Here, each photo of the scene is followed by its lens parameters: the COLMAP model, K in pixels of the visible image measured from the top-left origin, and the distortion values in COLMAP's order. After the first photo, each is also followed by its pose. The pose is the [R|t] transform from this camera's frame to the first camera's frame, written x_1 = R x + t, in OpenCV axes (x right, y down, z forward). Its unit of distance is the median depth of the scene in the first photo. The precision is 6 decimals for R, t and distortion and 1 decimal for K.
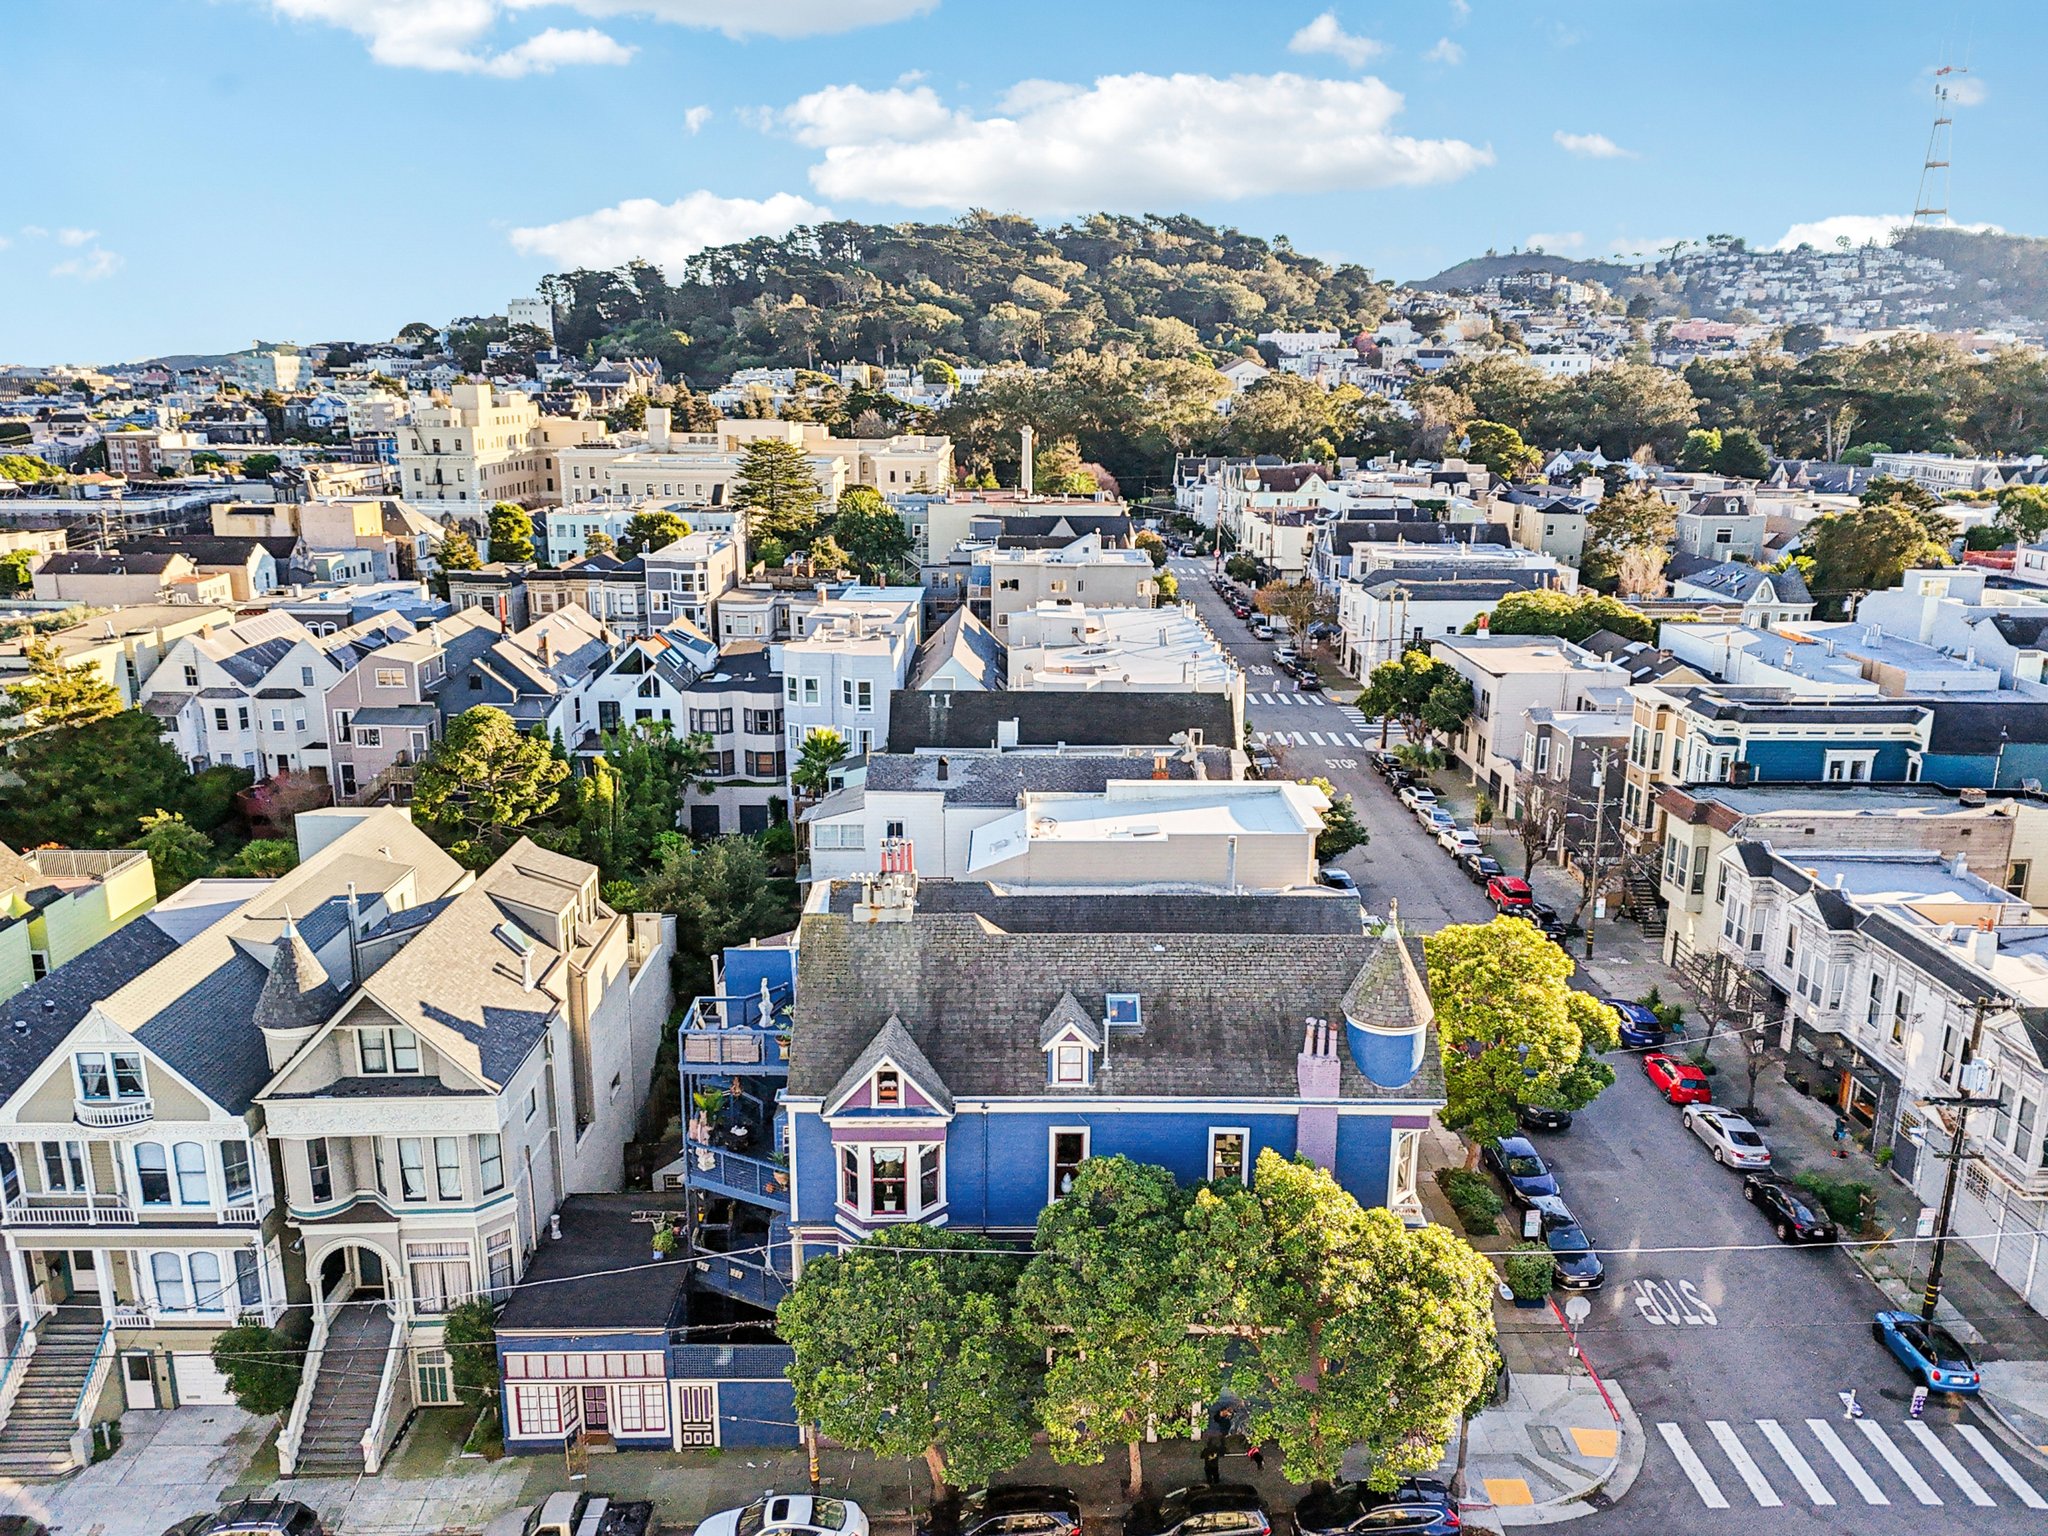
lens RADIAL K [[1534.5, 0, 1033.6], [0, 1534.5, 770.5], [0, 0, 1]] dist [0.071060, -0.073942]
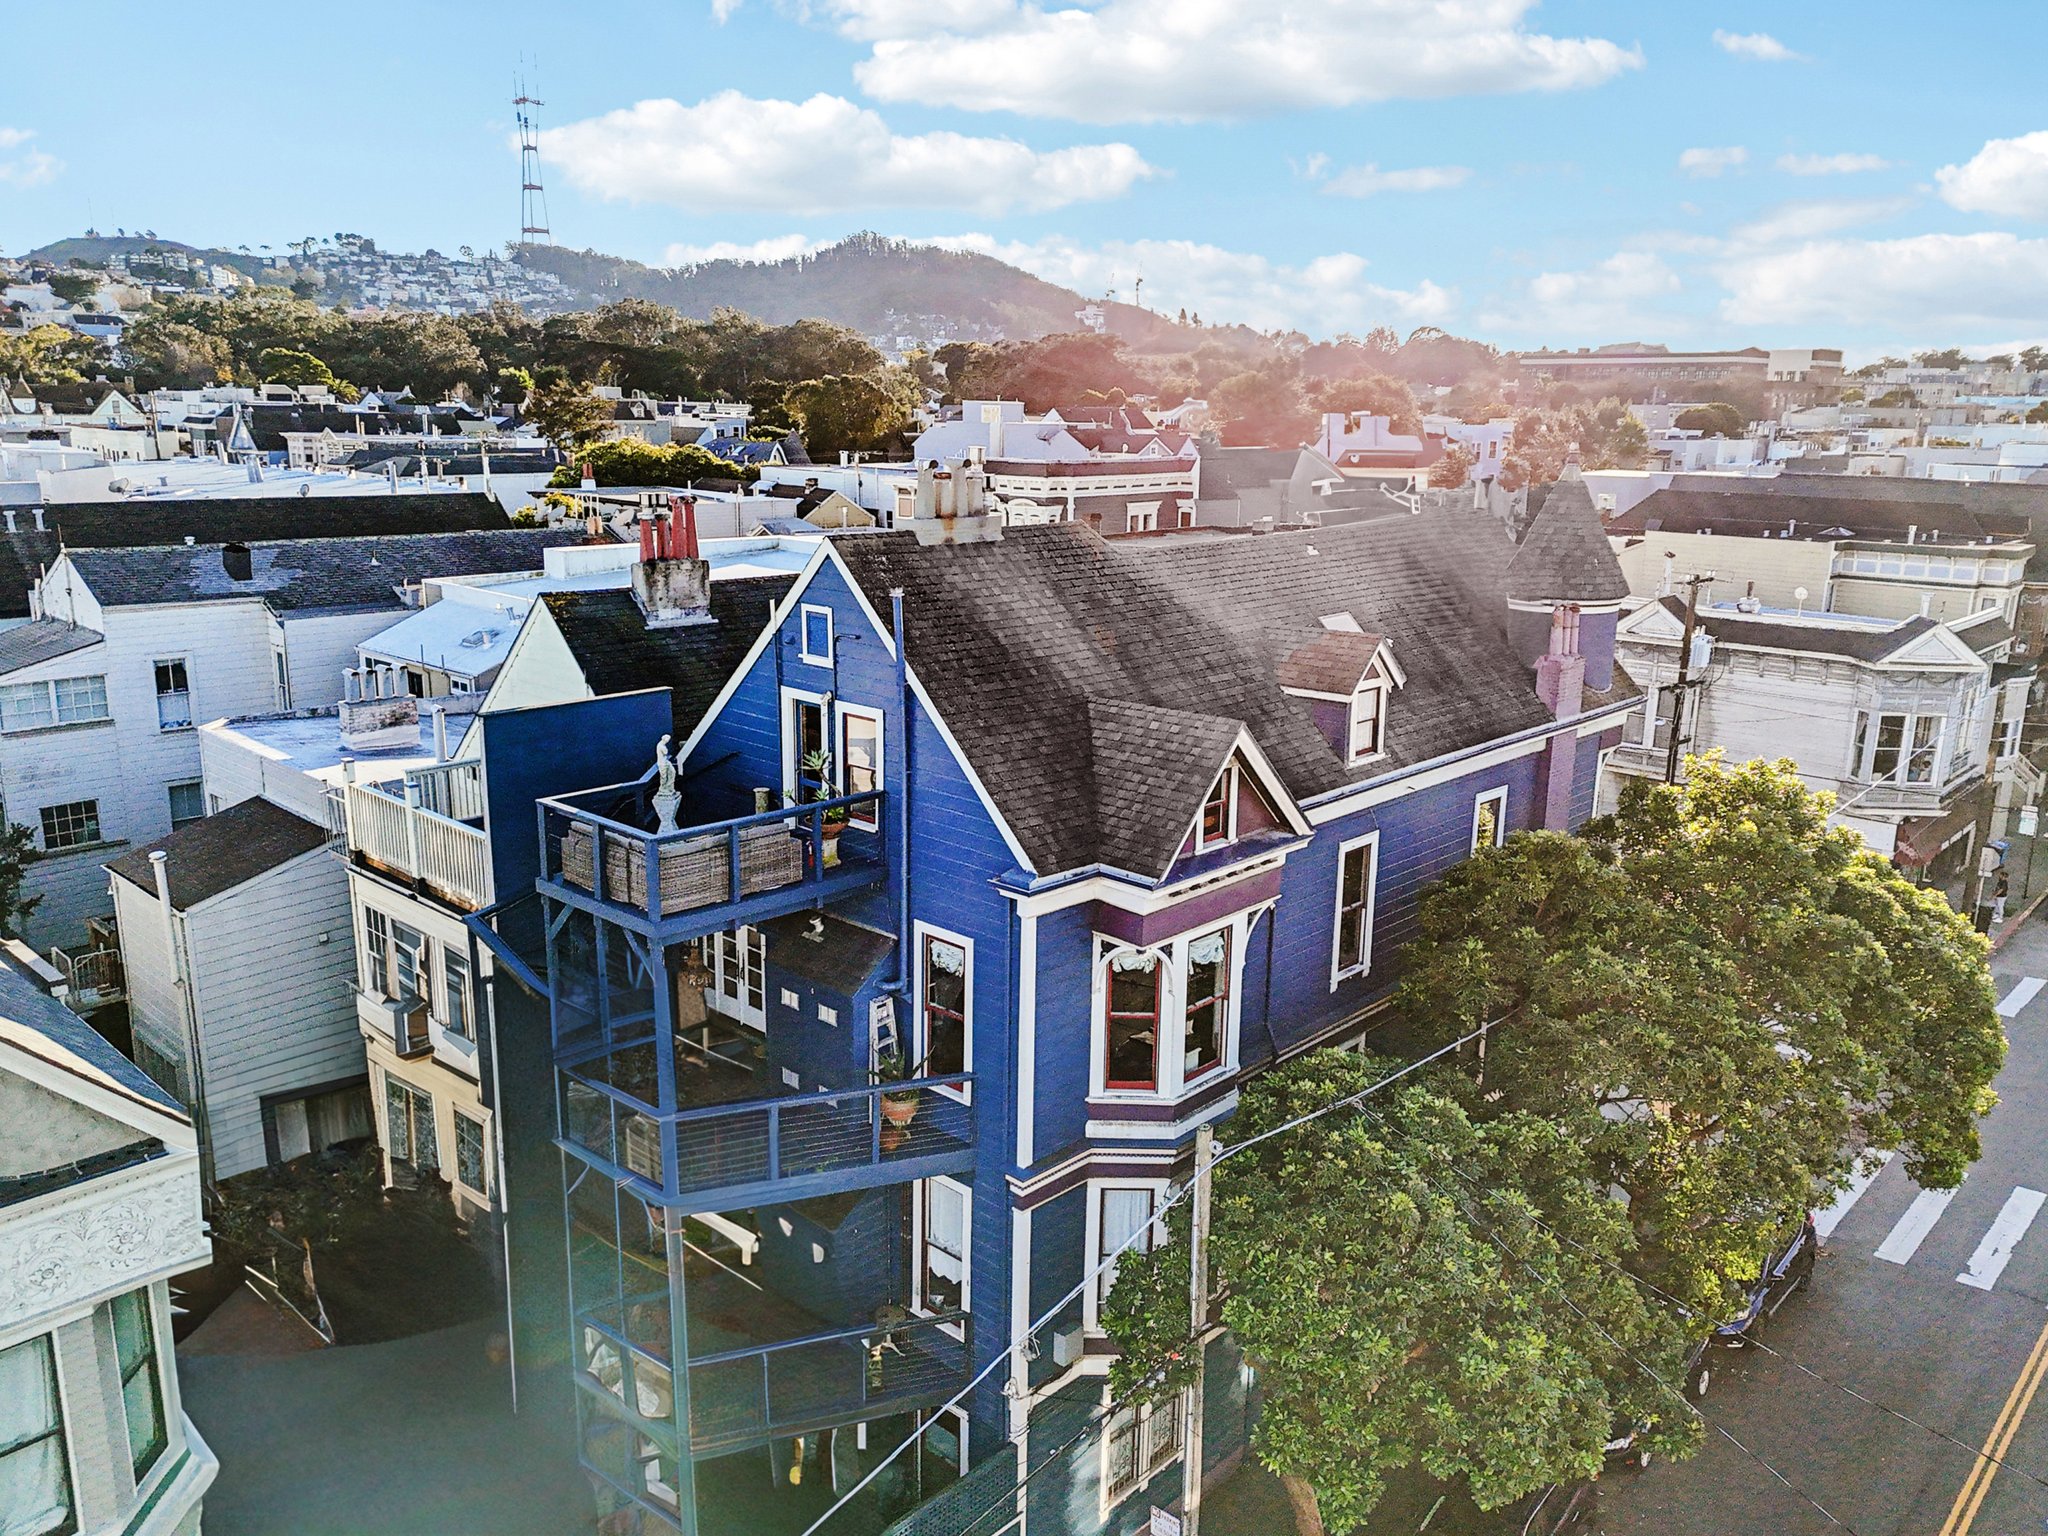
lens RADIAL K [[1534.5, 0, 1033.6], [0, 1534.5, 770.5], [0, 0, 1]] dist [0.071060, -0.073942]
pose [[0.693658, -0.167271, 0.700613, -0.138120], [0.171466, 0.983048, 0.064938, 0.044963], [-0.699598, 0.075087, 0.710580, 0.203760]]
